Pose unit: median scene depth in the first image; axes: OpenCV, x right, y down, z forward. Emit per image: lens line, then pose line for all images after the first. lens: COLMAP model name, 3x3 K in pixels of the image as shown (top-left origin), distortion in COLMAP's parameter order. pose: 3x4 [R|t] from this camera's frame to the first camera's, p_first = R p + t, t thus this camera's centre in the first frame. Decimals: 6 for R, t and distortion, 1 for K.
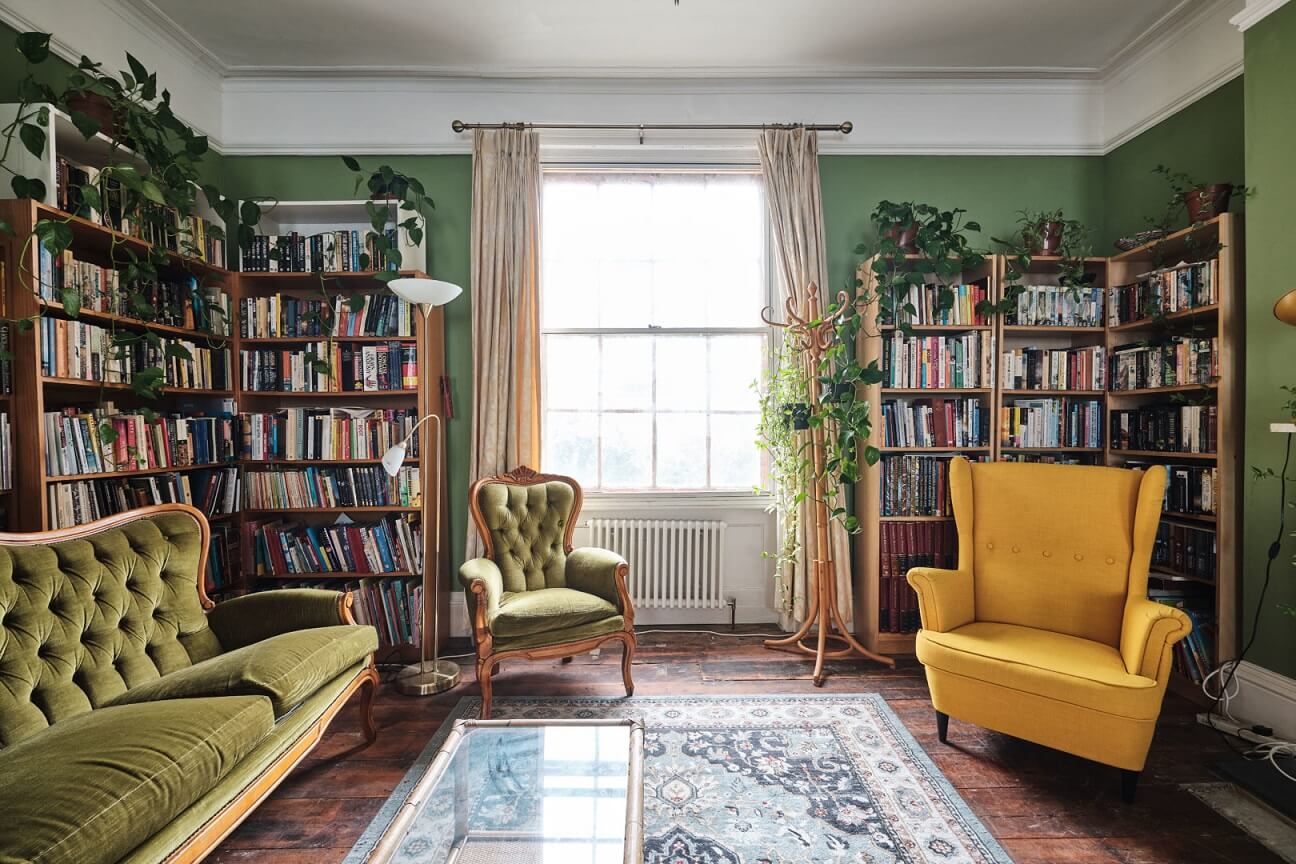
lens RADIAL K [[569.7, 0, 650.8], [0, 569.7, 424.8], [0, 0, 1]] dist [-0.000516, -0.000047]
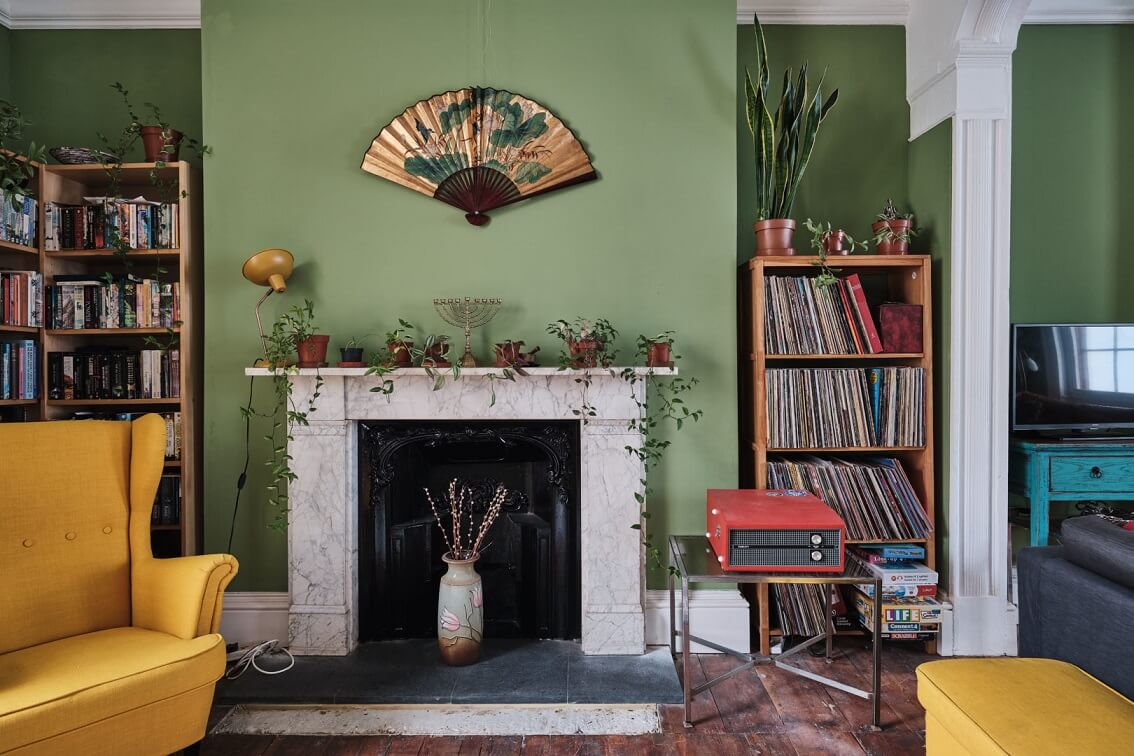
lens RADIAL K [[666.1, 0, 584.4], [0, 666.1, 374.6], [0, 0, 1]] dist [-0.002023, 0.001000]
pose [[0.015667, -0.011013, 0.999817, -0.146654], [0.005072, 0.999927, 0.010934, -0.000044], [-0.999864, 0.004900, 0.015722, 0.228305]]
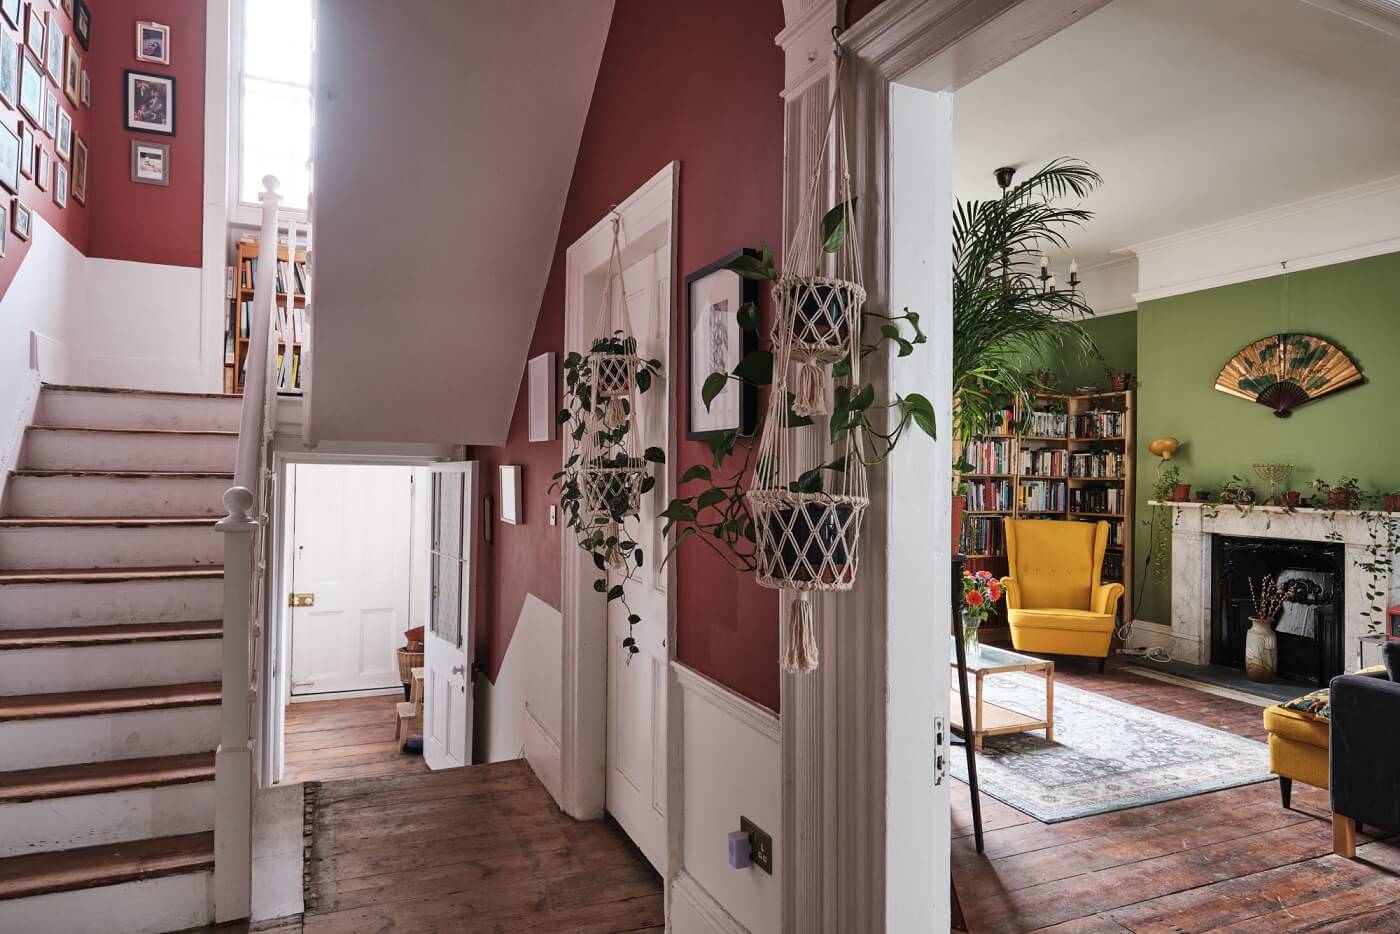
lens RADIAL K [[876.0, 0, 699.8], [0, 876.0, 459.4], [0, 0, 1]] dist [-0.003655, -0.001384]
pose [[0.919043, 0.021279, 0.393584, -1.281996], [-0.017271, 0.999757, -0.013724, -0.060114], [-0.393780, 0.005815, 0.919186, -0.993947]]
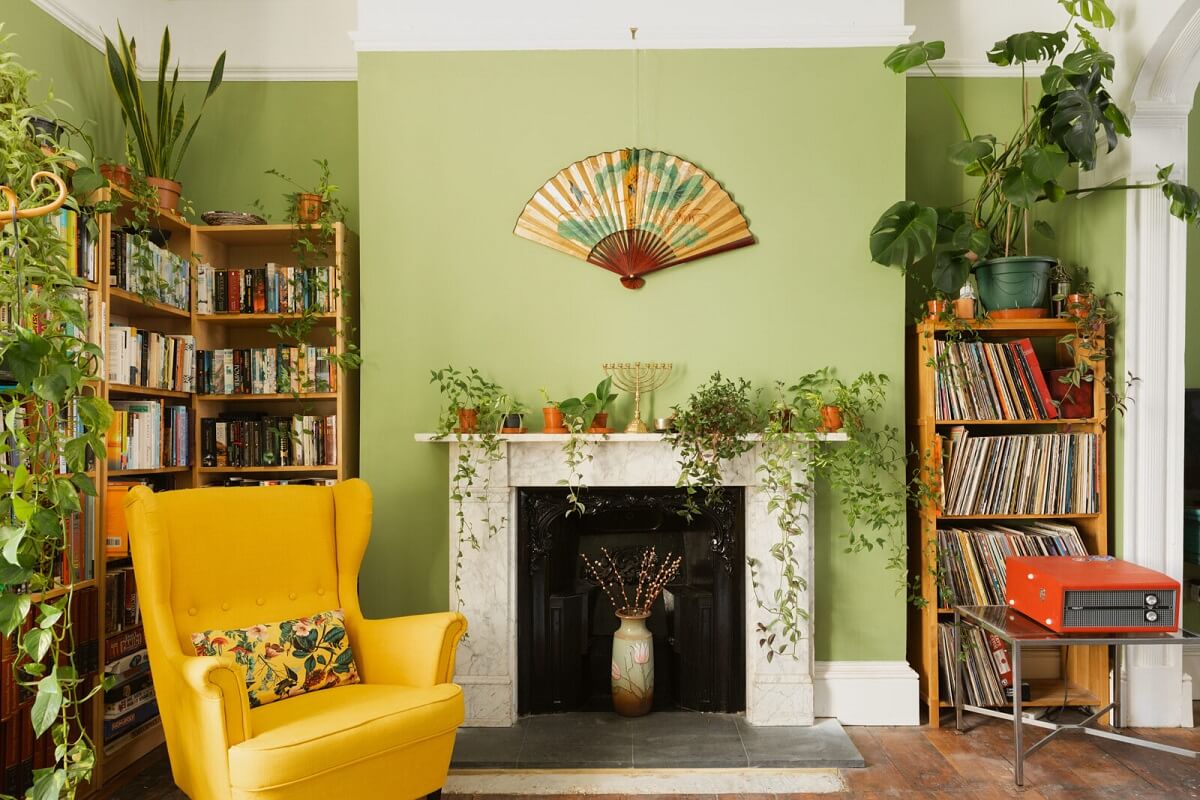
lens RADIAL K [[857.2, 0, 599.2], [0, 857.2, 439.3], [0, 0, 1]] dist [0.006207, 0.001436]
pose [[0.010772, 0.001381, 0.999941, -0.415690], [0.005205, 0.999985, -0.001437, 0.009280], [-0.999928, 0.005220, 0.010765, 0.453416]]
